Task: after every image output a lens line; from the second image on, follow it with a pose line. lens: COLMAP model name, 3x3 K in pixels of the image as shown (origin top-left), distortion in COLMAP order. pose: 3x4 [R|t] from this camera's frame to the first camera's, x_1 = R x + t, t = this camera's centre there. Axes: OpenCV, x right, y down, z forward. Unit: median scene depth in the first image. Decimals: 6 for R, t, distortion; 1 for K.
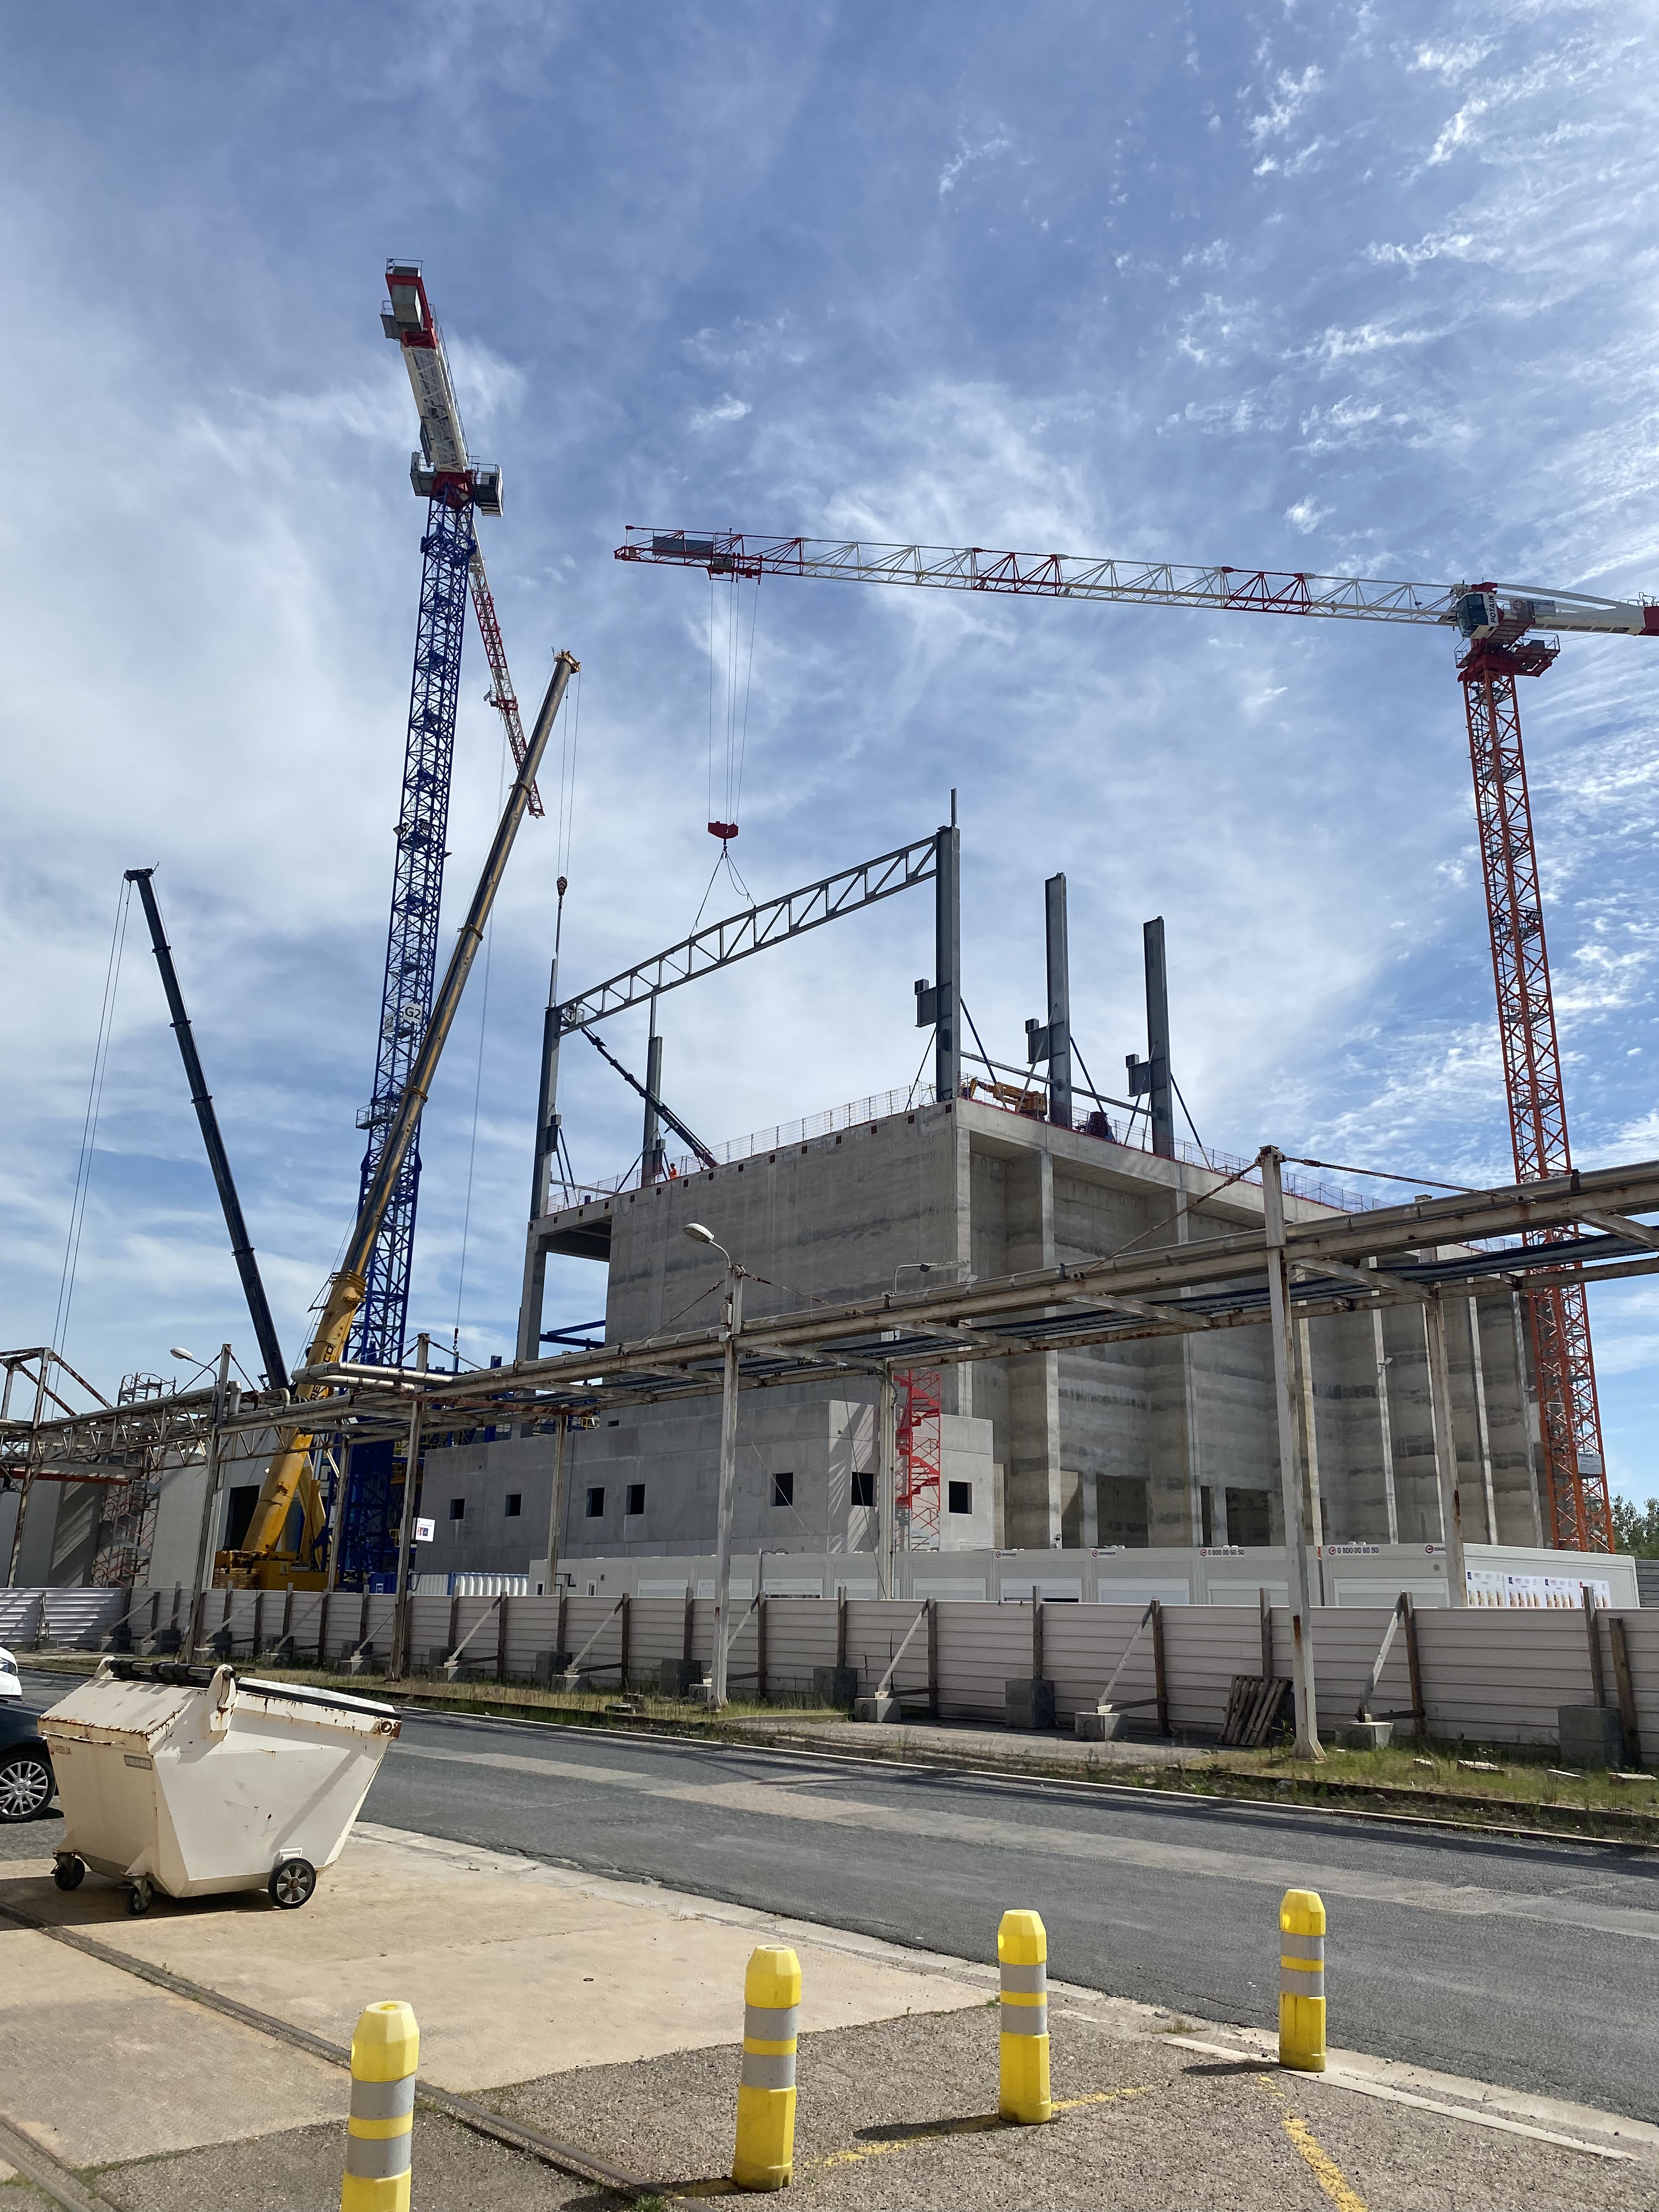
lens RADIAL K [[1673.4, 0, 829.5], [0, 1673.4, 1106.0], [0, 0, 1]] dist [-0.001999, -0.007887]
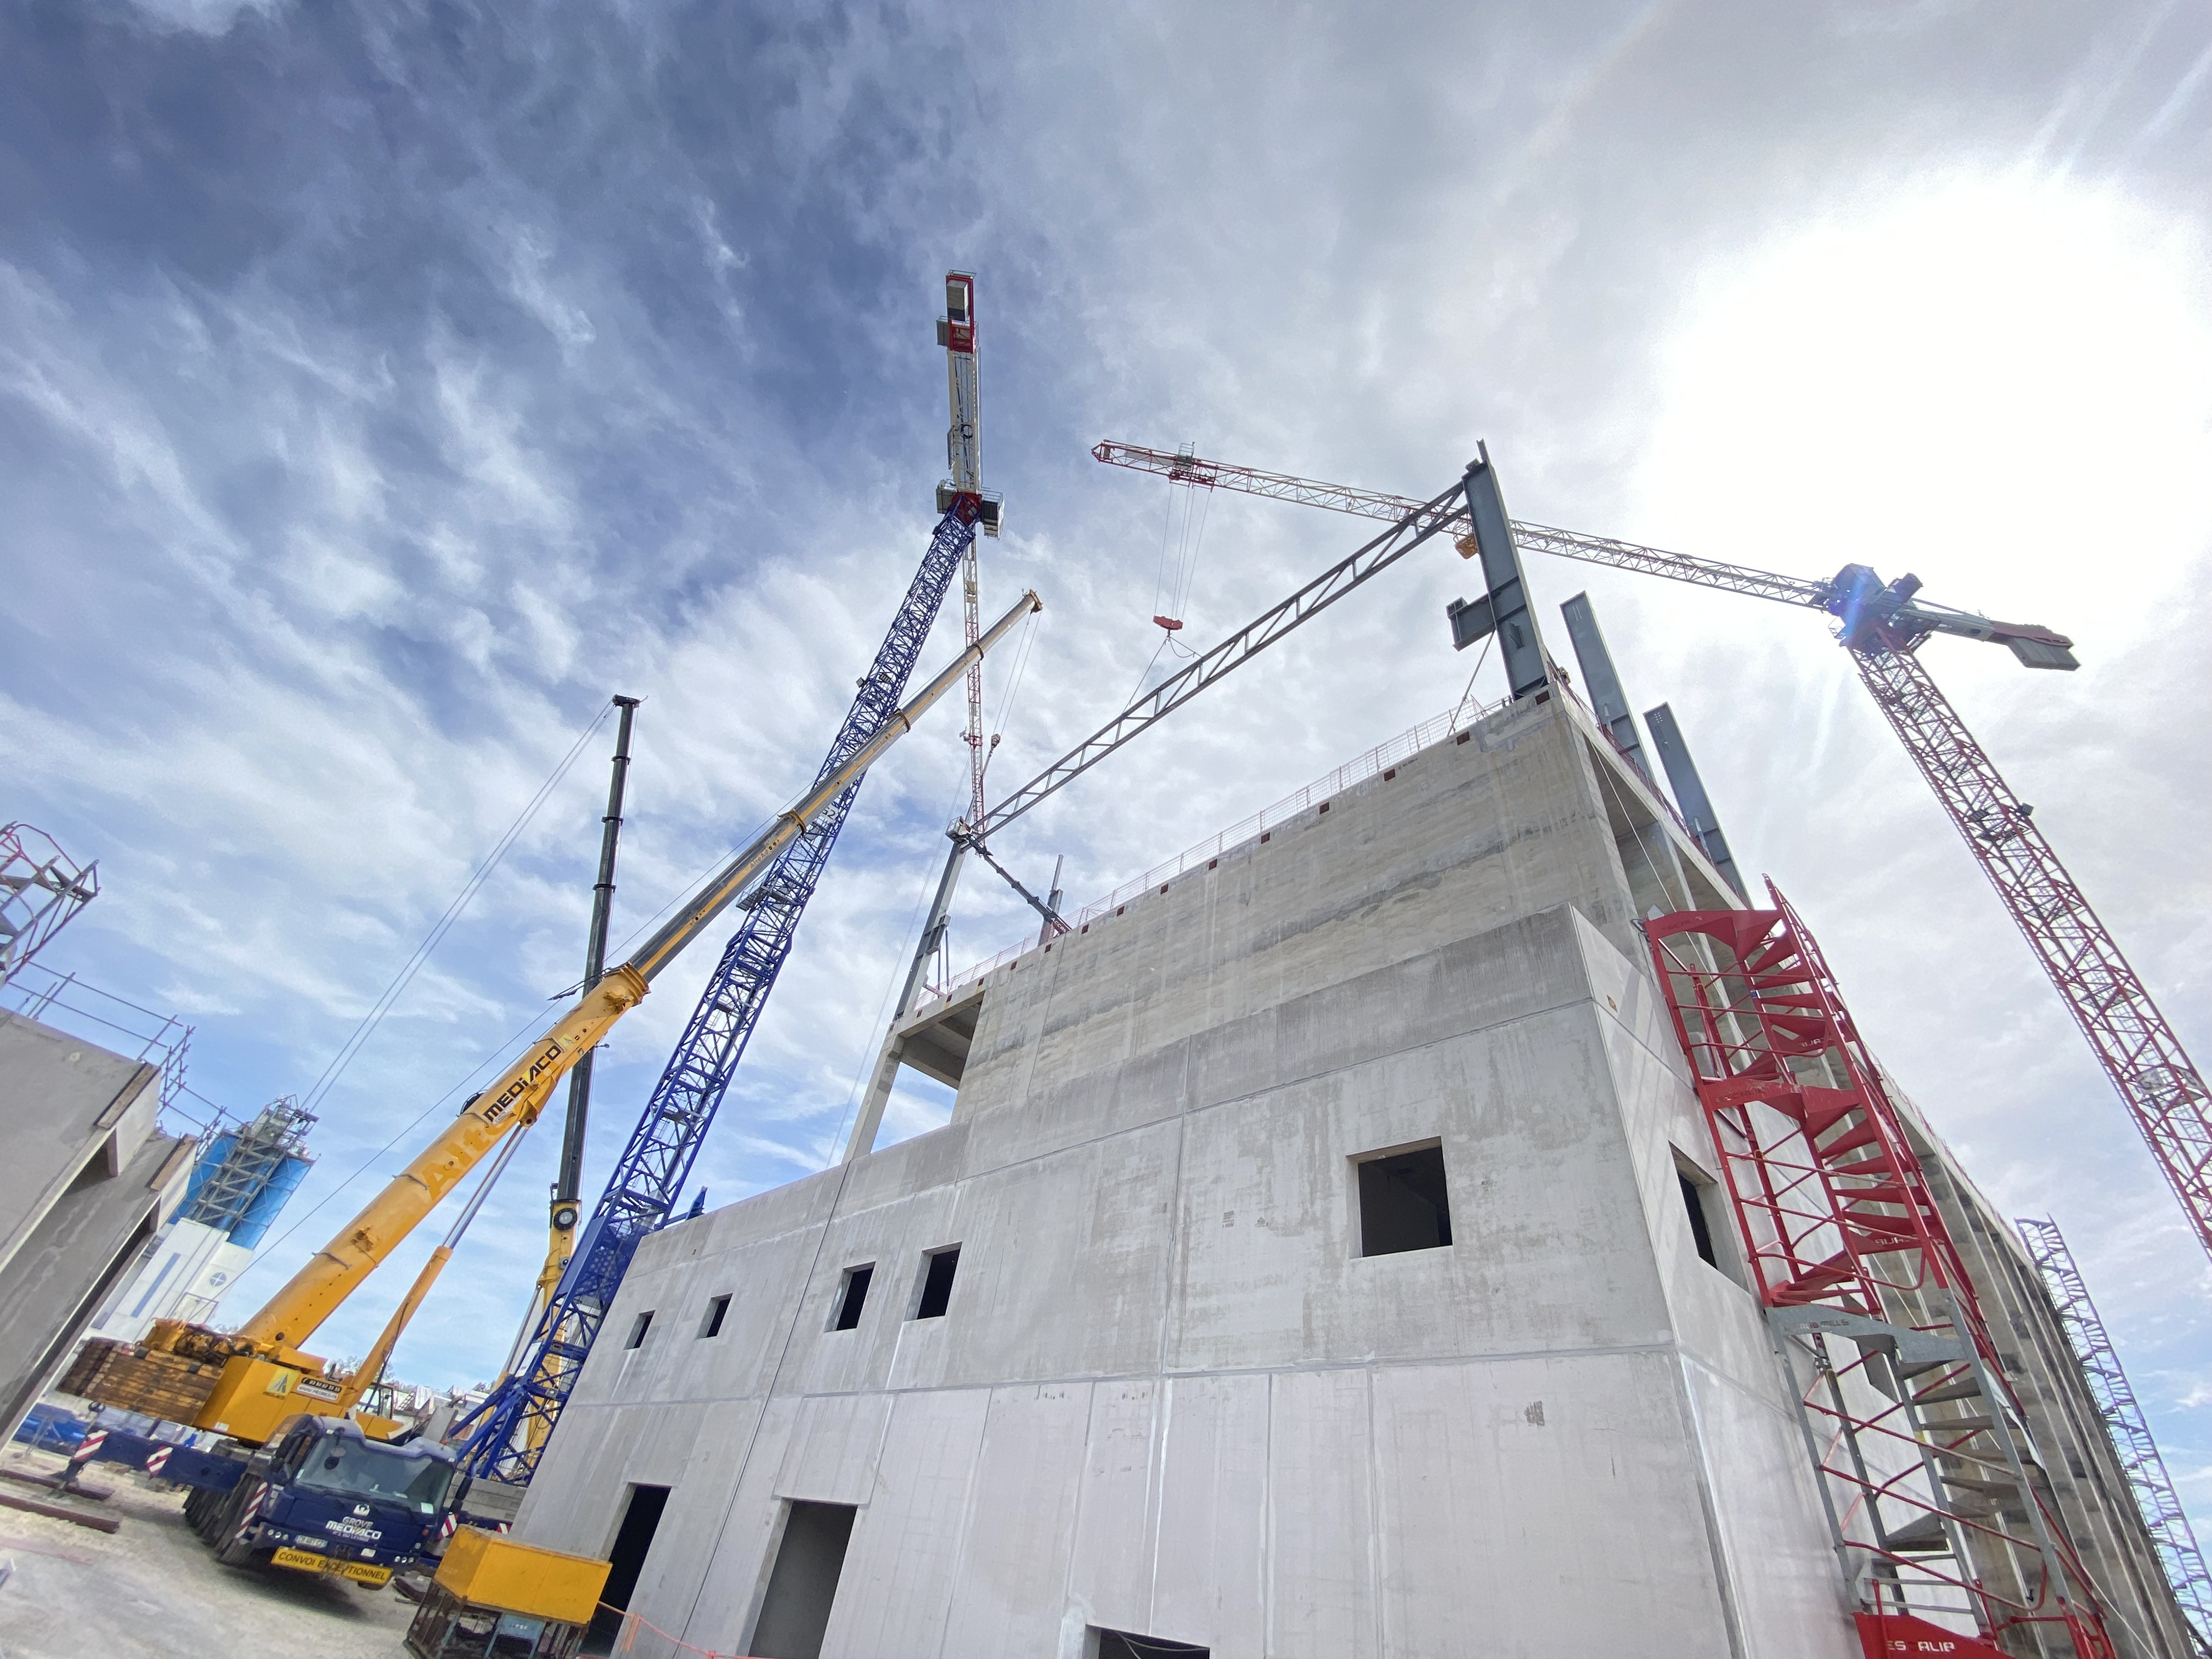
lens RADIAL K [[889.0, 0, 1103.3], [0, 889.0, 833.9], [0, 0, 1]] dist [-0.001914, -0.000266]
pose [[0.991734, 0.113998, -0.058889, -0.054289], [-0.128098, 0.906060, -0.403294, 0.164470], [0.007382, 0.407504, 0.913173, 0.561716]]
